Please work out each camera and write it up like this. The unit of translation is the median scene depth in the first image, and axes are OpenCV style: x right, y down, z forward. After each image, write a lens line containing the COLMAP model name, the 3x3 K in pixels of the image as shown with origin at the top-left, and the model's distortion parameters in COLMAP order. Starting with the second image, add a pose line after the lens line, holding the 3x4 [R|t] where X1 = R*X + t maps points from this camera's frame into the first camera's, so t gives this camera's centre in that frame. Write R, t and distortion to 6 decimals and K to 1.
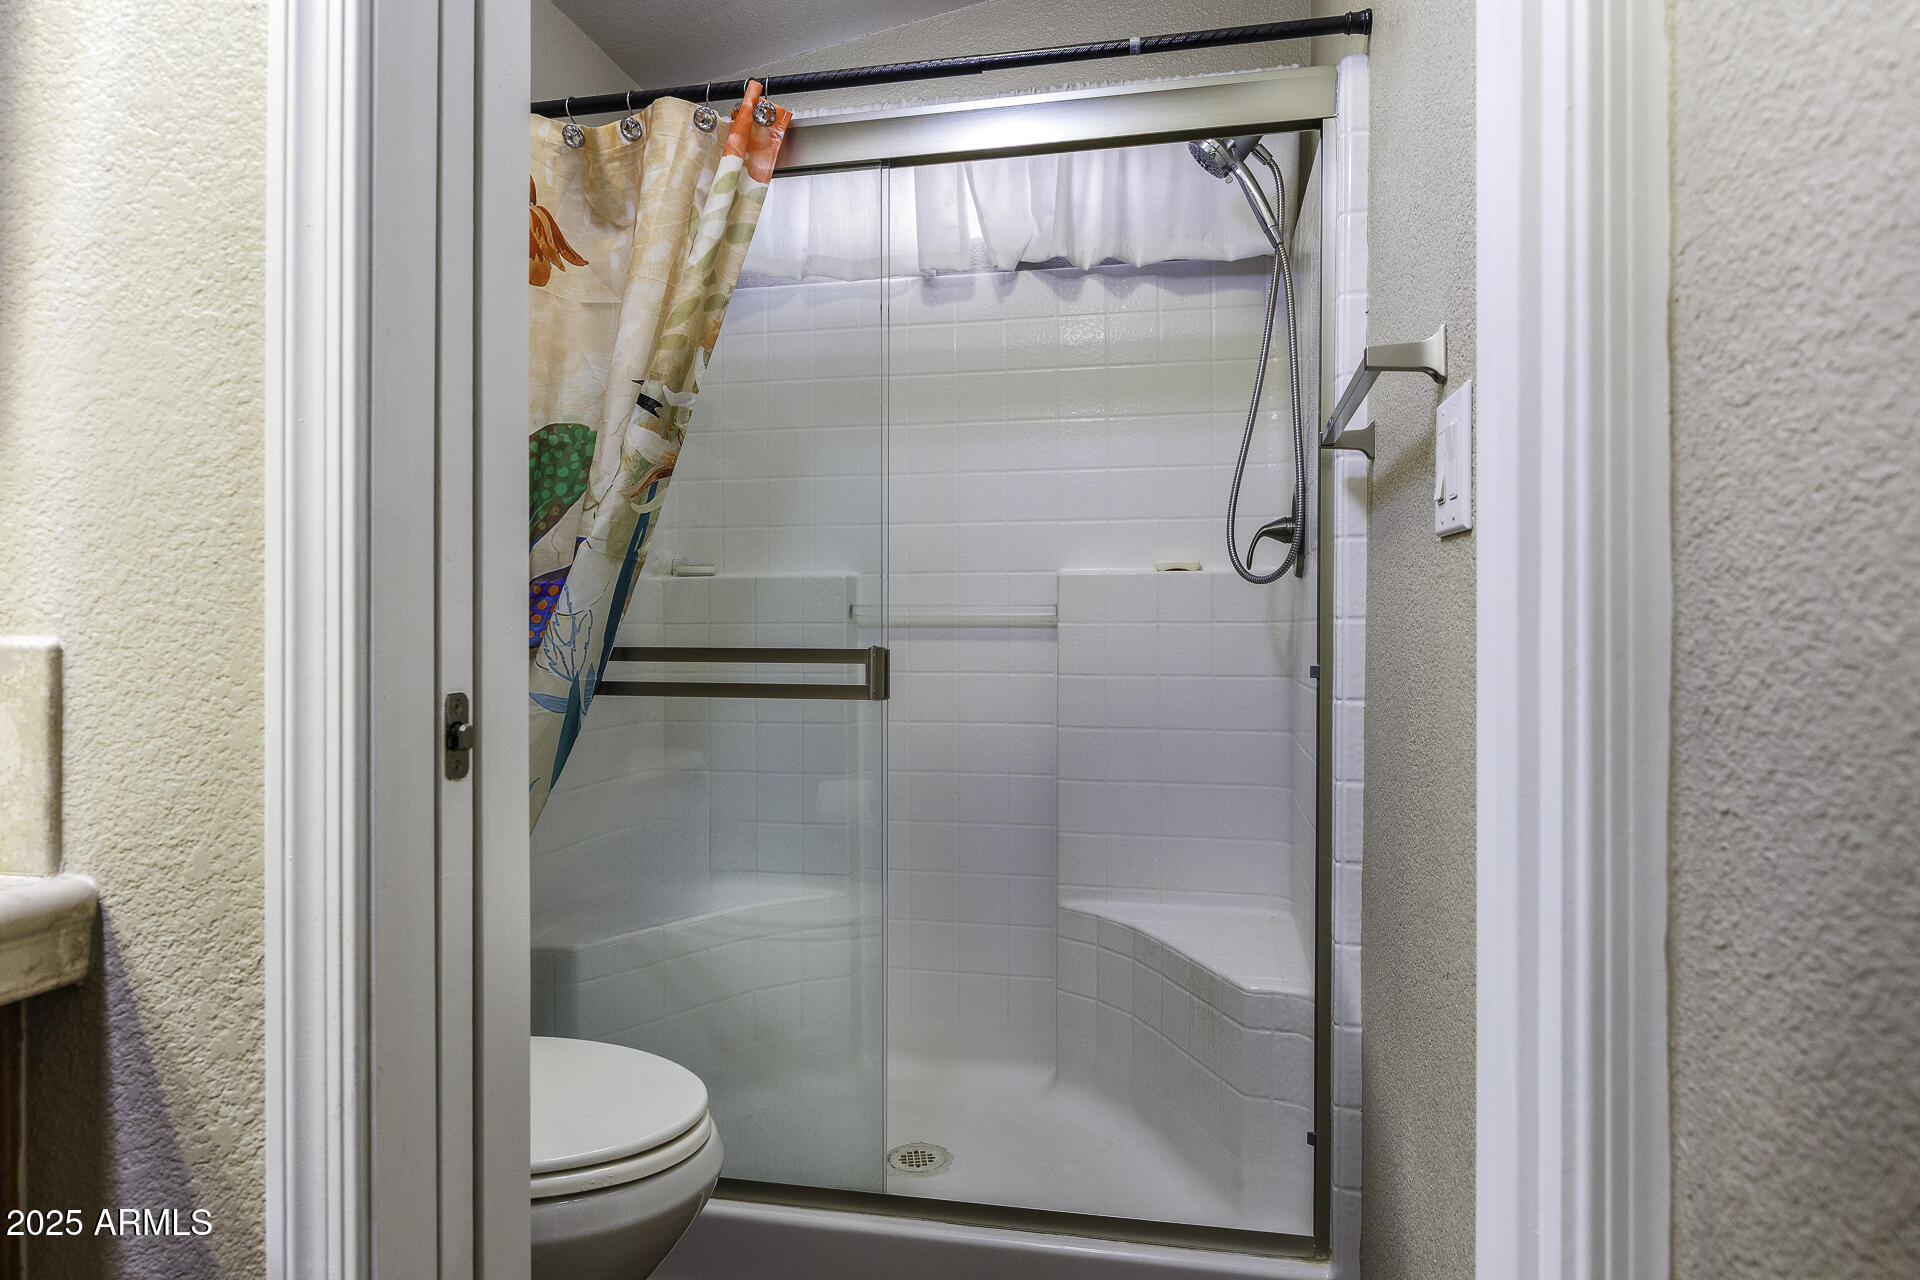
lens RADIAL K [[1190.0, 0, 983.6], [0, 1190.0, 613.7], [0, 0, 1]] dist [-0.003310, 0.002518]
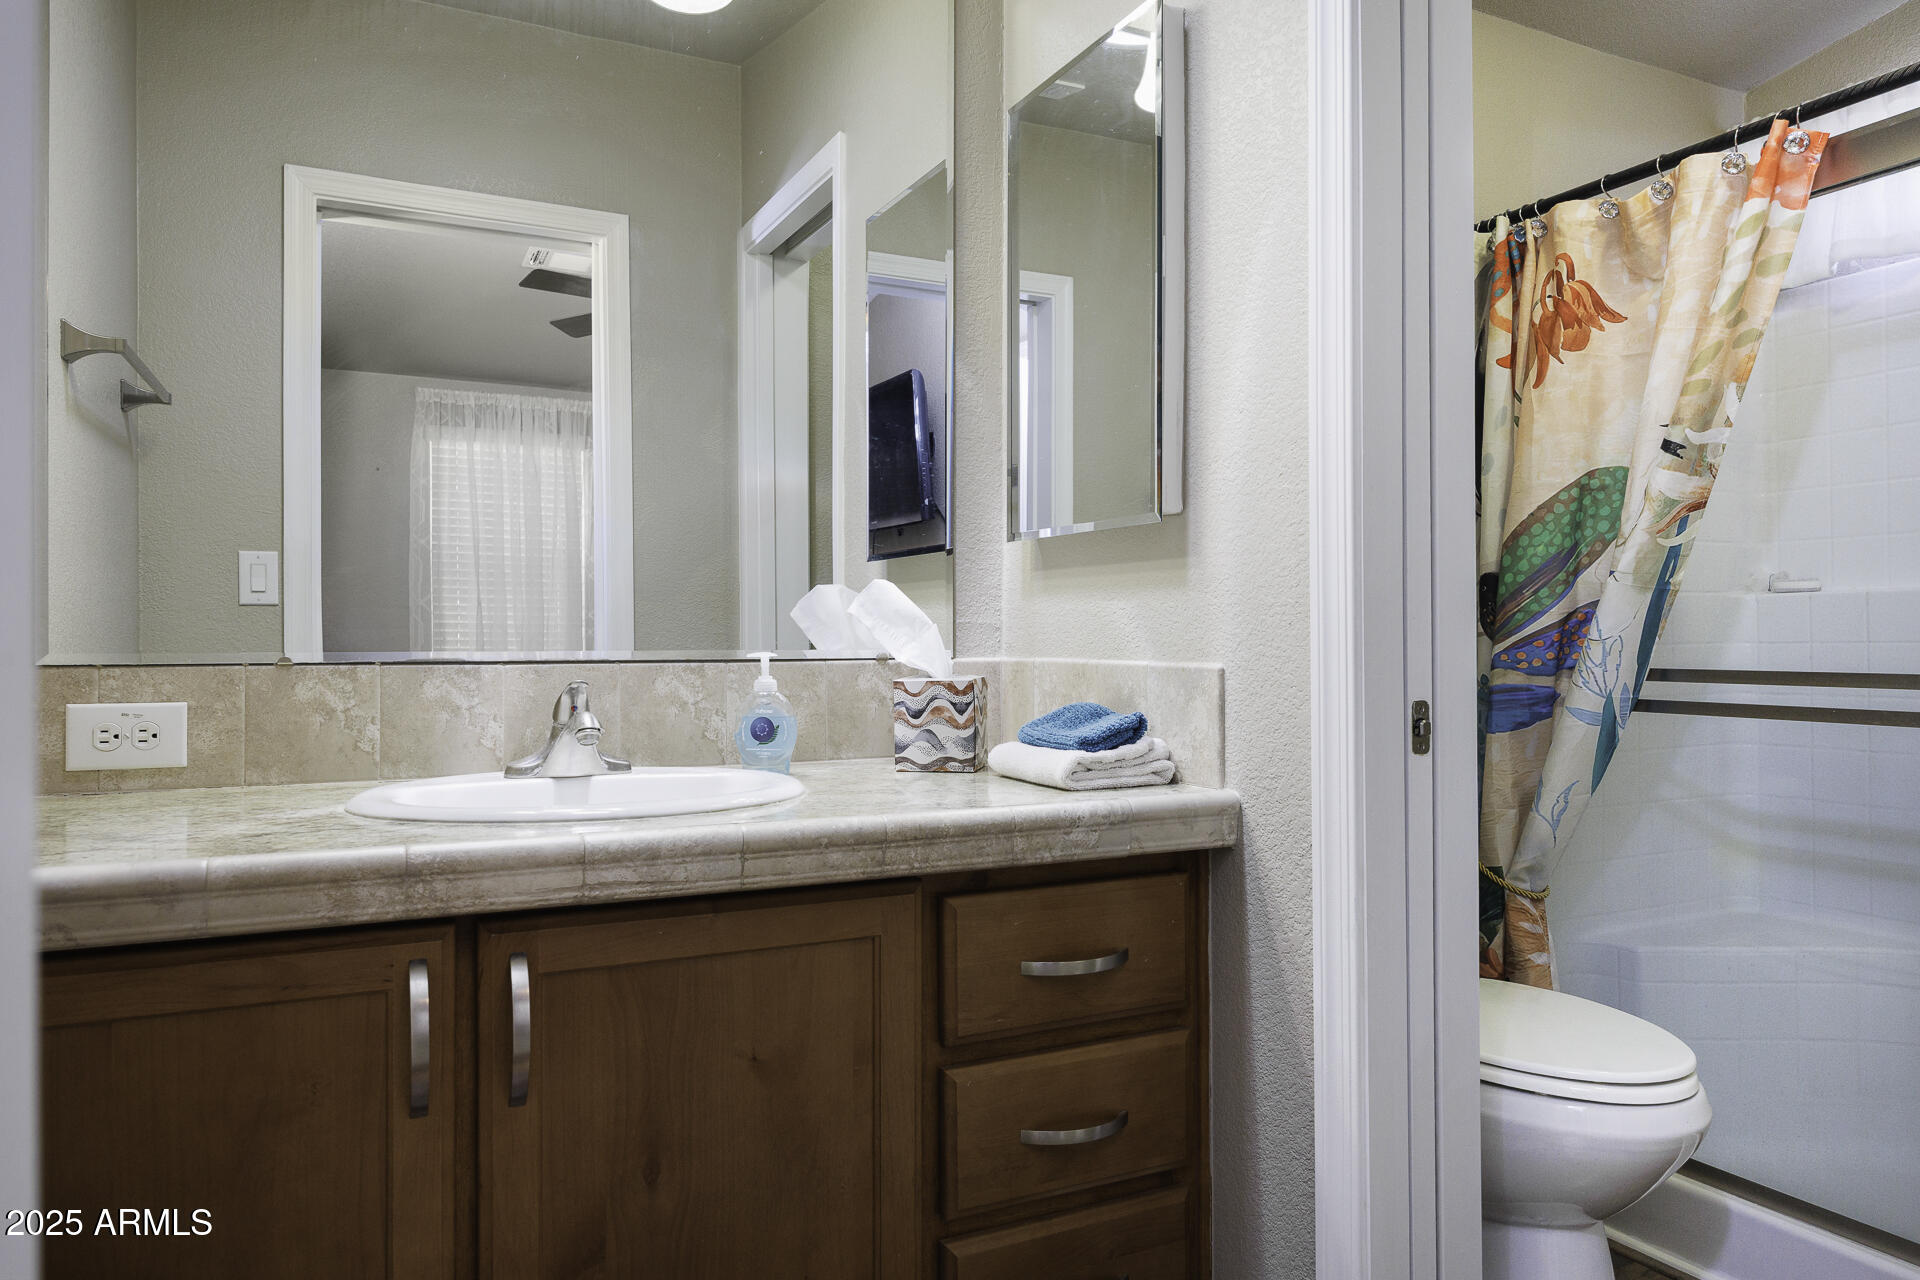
lens RADIAL K [[1265.0, 0, 956.6], [0, 1265.0, 639.9], [0, 0, 1]] dist [-0.011818, -0.004634]
pose [[0.618736, -0.002157, -0.785596, 0.211115], [0.012145, 0.999903, 0.006820, -0.014278], [0.785505, -0.013761, 0.618702, -0.225283]]
